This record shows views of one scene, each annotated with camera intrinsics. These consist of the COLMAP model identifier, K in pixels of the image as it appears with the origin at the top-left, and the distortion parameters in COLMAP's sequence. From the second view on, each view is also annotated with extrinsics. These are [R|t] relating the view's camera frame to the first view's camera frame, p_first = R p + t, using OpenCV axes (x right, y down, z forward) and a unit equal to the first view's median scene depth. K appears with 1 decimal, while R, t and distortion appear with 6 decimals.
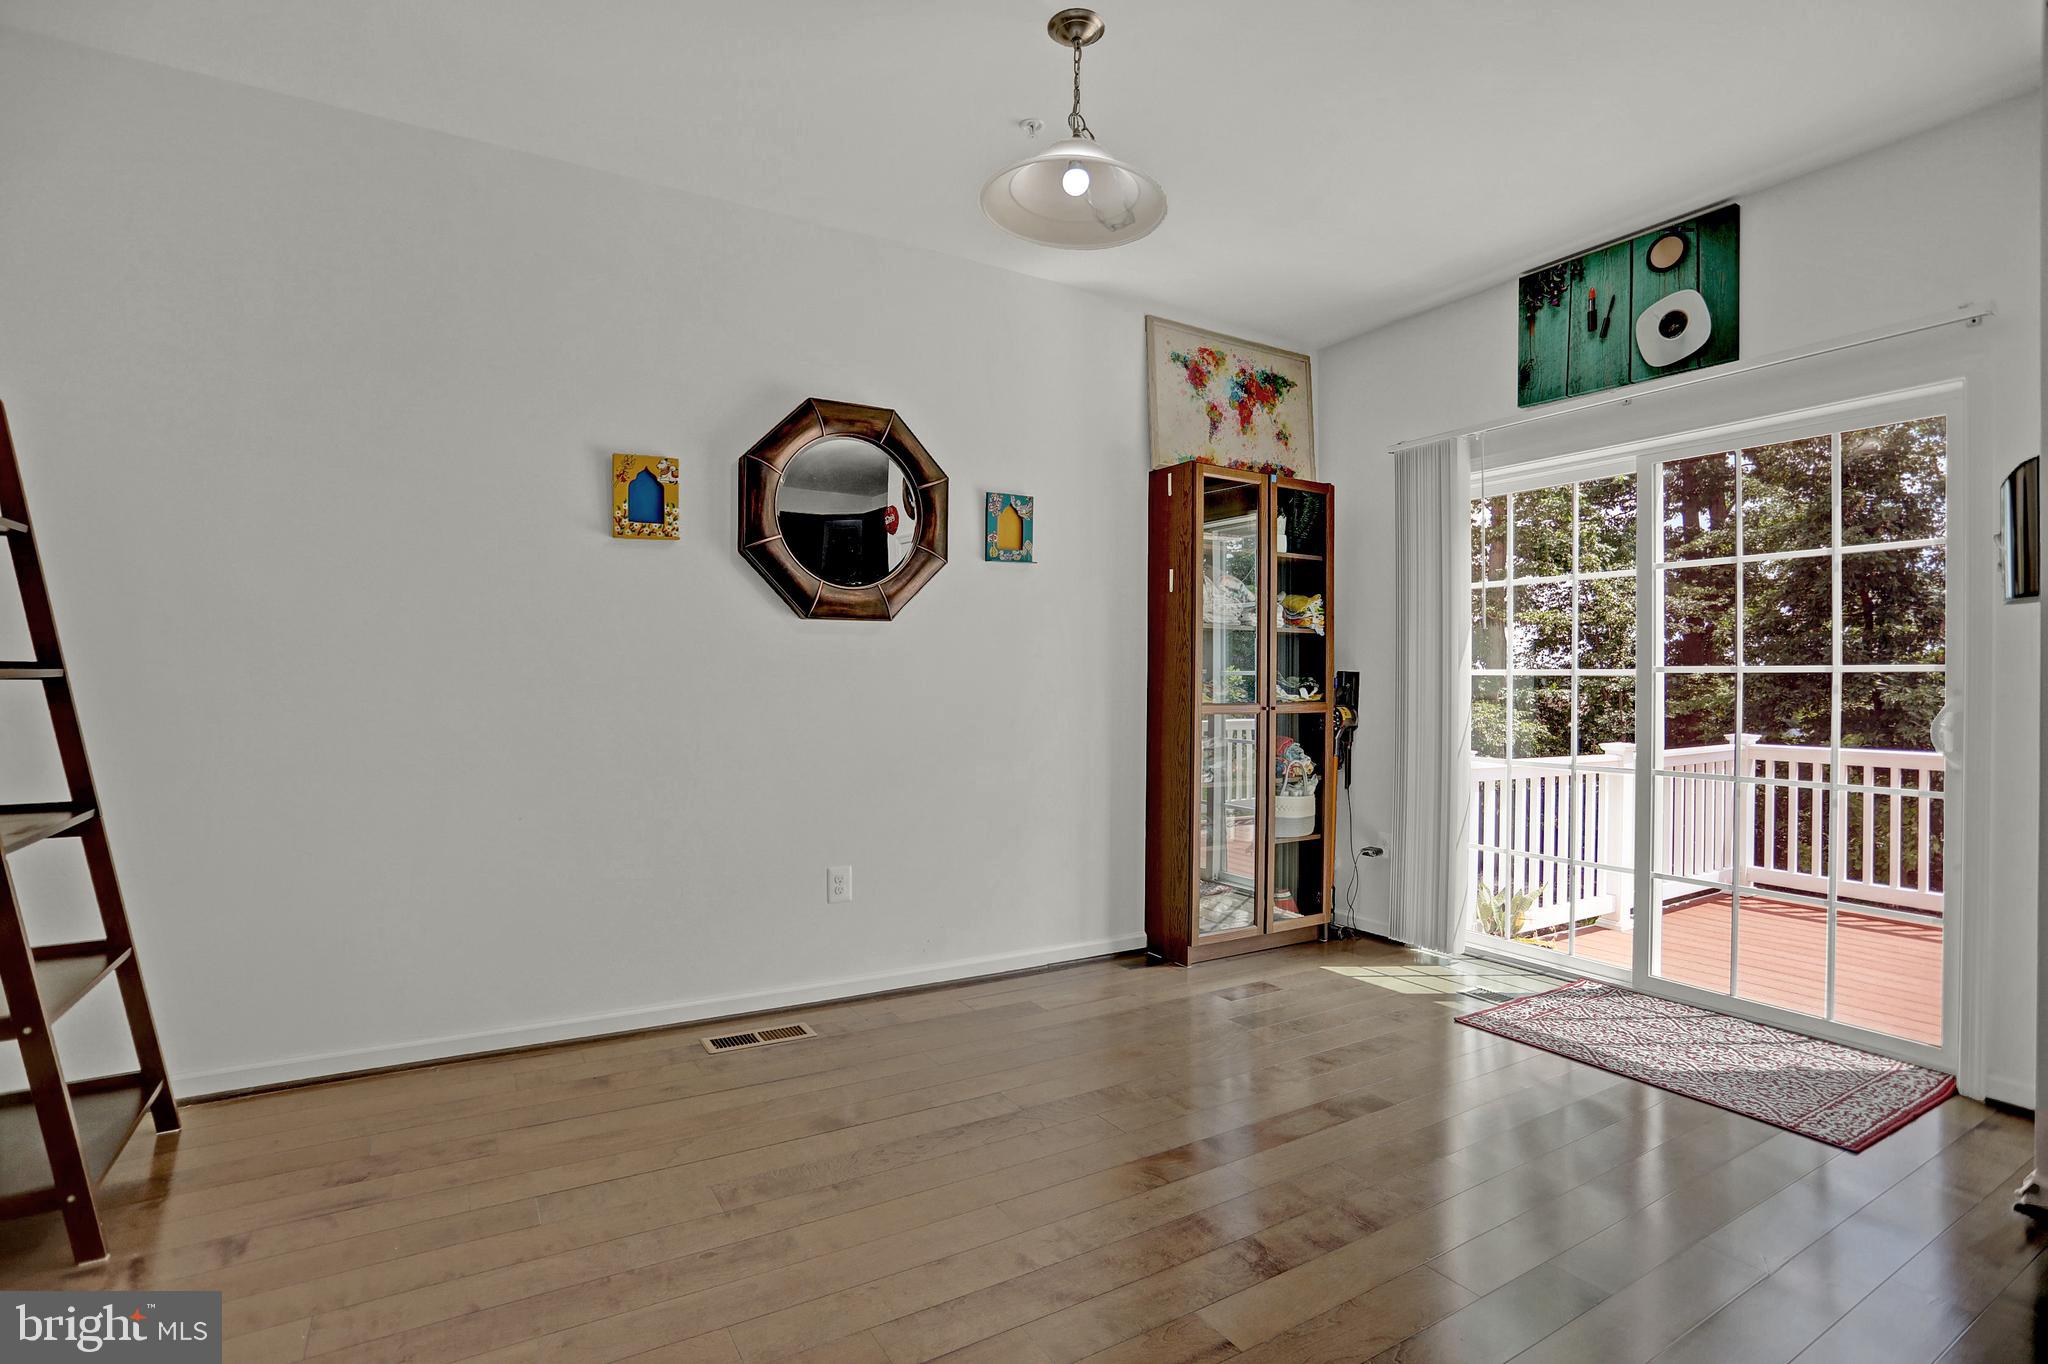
lens RADIAL K [[985.0, 0, 1026.1], [0, 985.0, 681.6], [0, 0, 1]] dist [-0.062638, 0.022926]
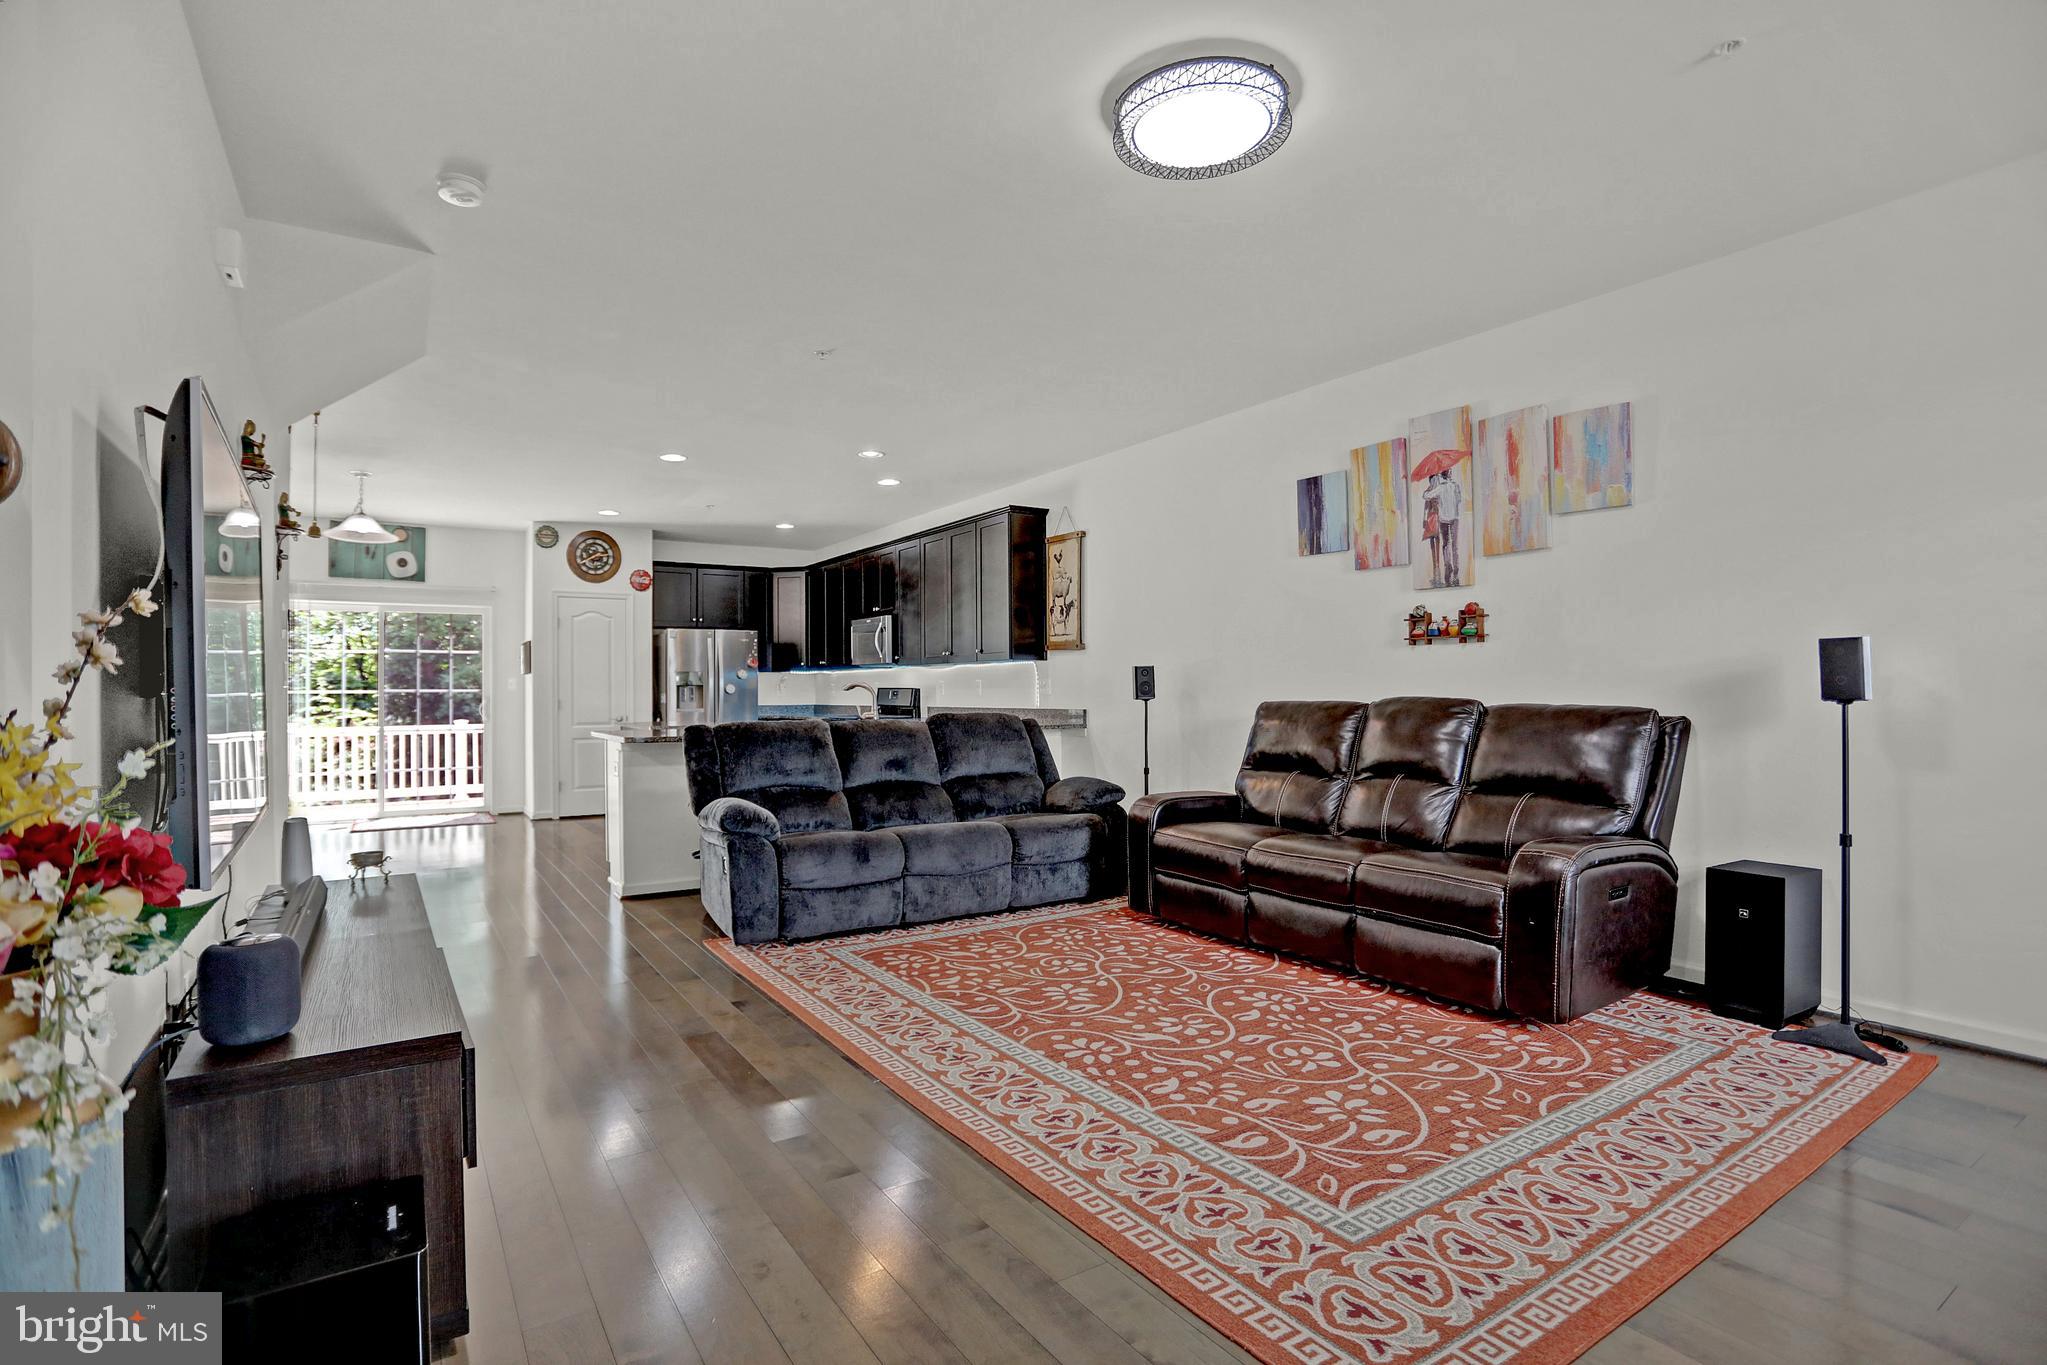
lens RADIAL K [[984.5, 0, 1019.9], [0, 984.5, 666.3], [0, 0, 1]] dist [-0.062638, 0.022926]
pose [[-0.039963, 0.021573, 0.998968, -2.036765], [0.009090, 0.999733, -0.021226, -0.008023], [-0.999160, 0.008233, -0.040148, -0.612546]]
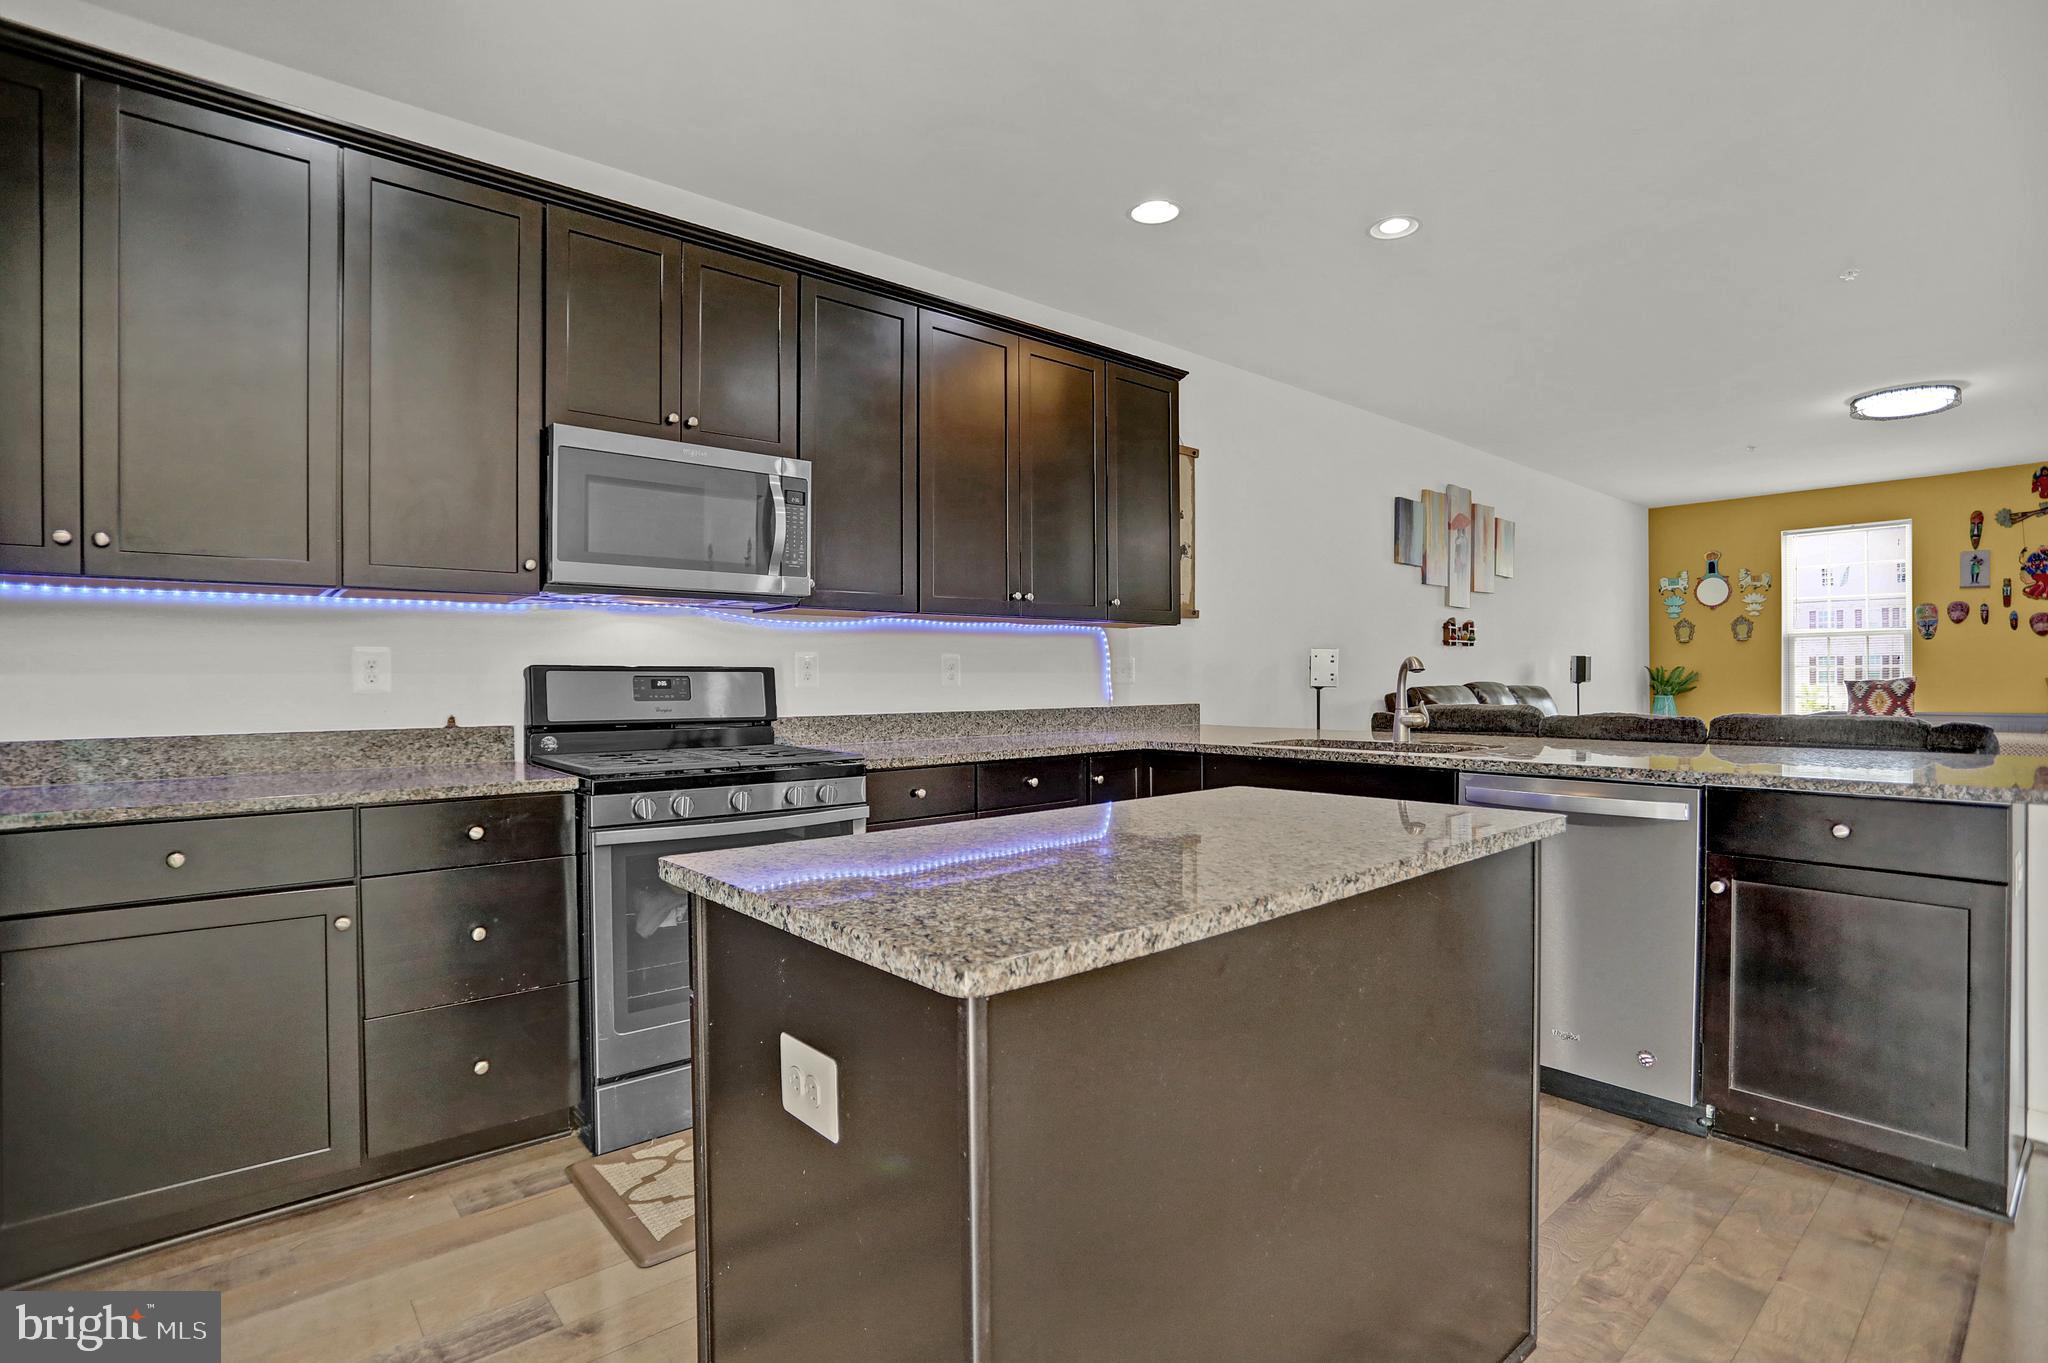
lens RADIAL K [[985.0, 0, 1025.4], [0, 985.0, 686.6], [0, 0, 1]] dist [-0.062638, 0.022926]
pose [[-0.985805, 0.002814, -0.167873, 0.481952], [0.001501, 0.999967, 0.007948, 0.001715], [0.167890, 0.007583, -0.985777, 0.542159]]
